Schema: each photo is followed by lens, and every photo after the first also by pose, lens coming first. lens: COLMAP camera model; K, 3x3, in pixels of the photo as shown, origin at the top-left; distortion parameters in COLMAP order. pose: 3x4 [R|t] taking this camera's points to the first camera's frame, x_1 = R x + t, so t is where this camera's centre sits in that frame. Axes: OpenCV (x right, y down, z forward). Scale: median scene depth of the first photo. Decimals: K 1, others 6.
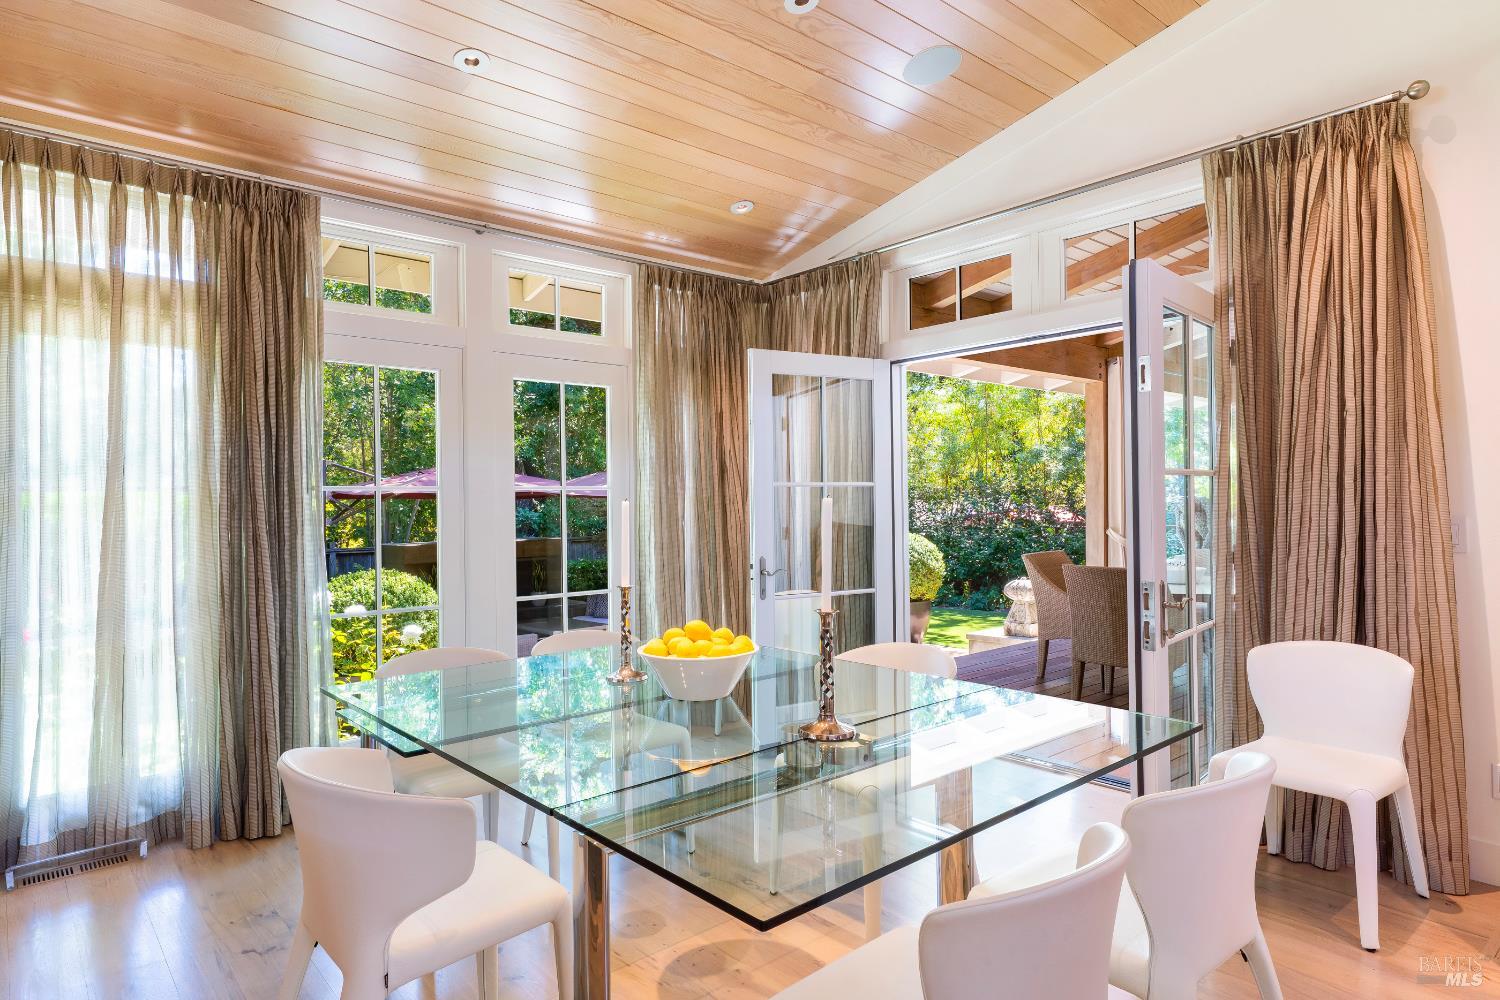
lens RADIAL K [[866.2, 0, 750.0], [0, 866.2, 500.0], [0, 0, 1]] dist [0.000783, 0.000349]
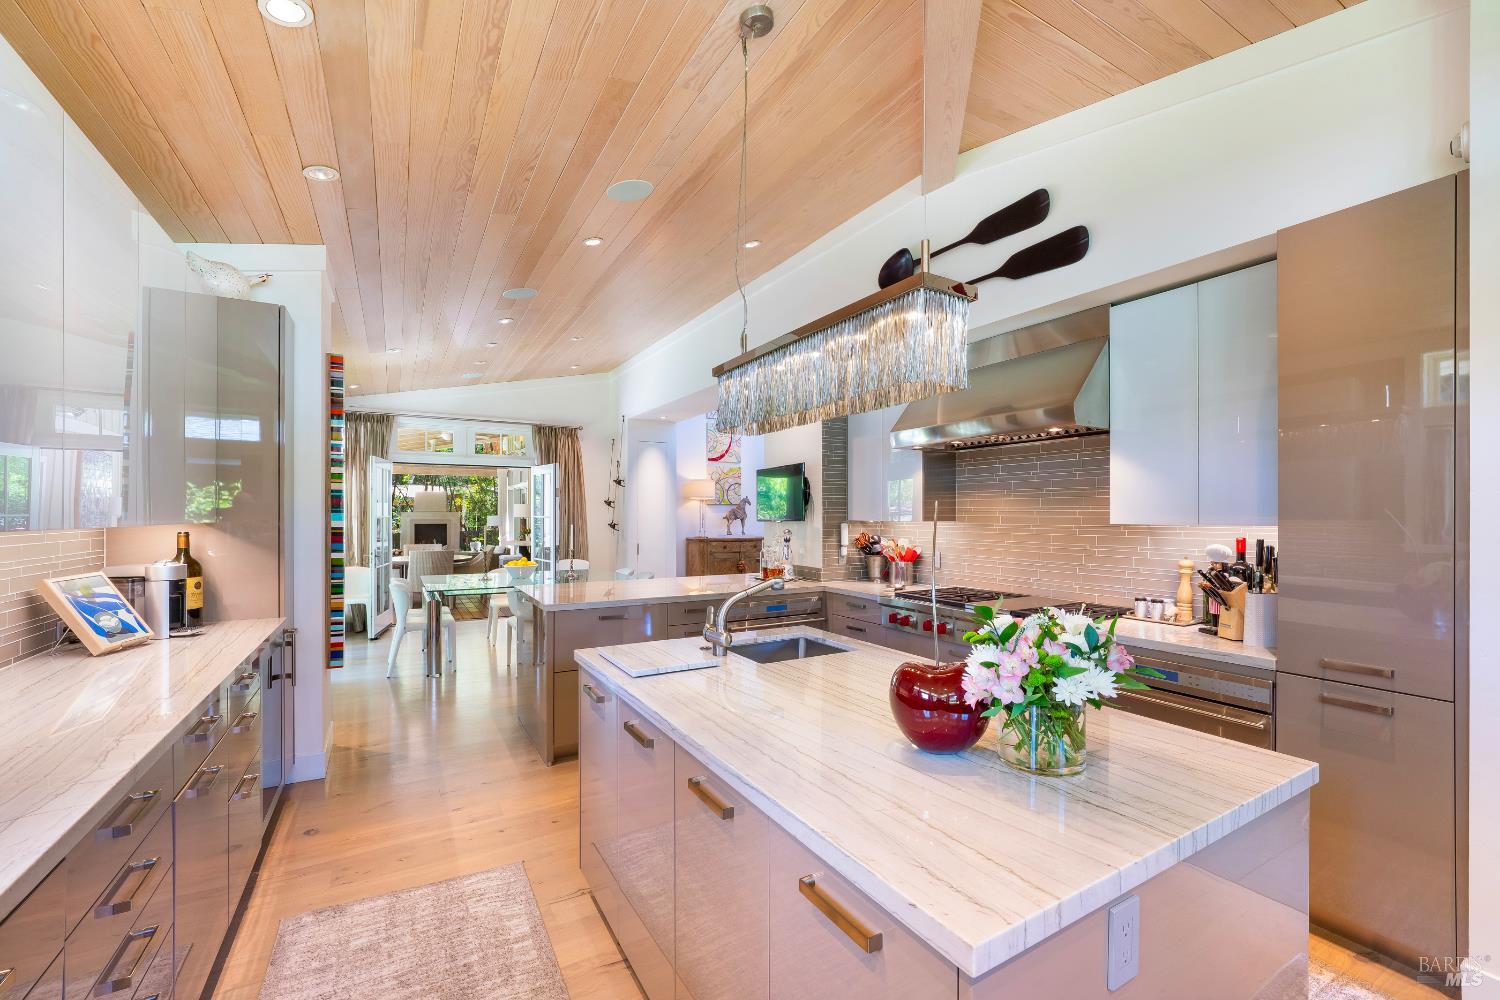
lens RADIAL K [[618.1, 0, 752.3], [0, 618.1, 515.9], [0, 0, 1]] dist [-0.002436, 0.000082]
pose [[0.186501, 0.013997, 0.982355, -1.266805], [-0.010863, 0.999867, -0.012184, -0.014101], [-0.982395, -0.008399, 0.186628, -0.230586]]
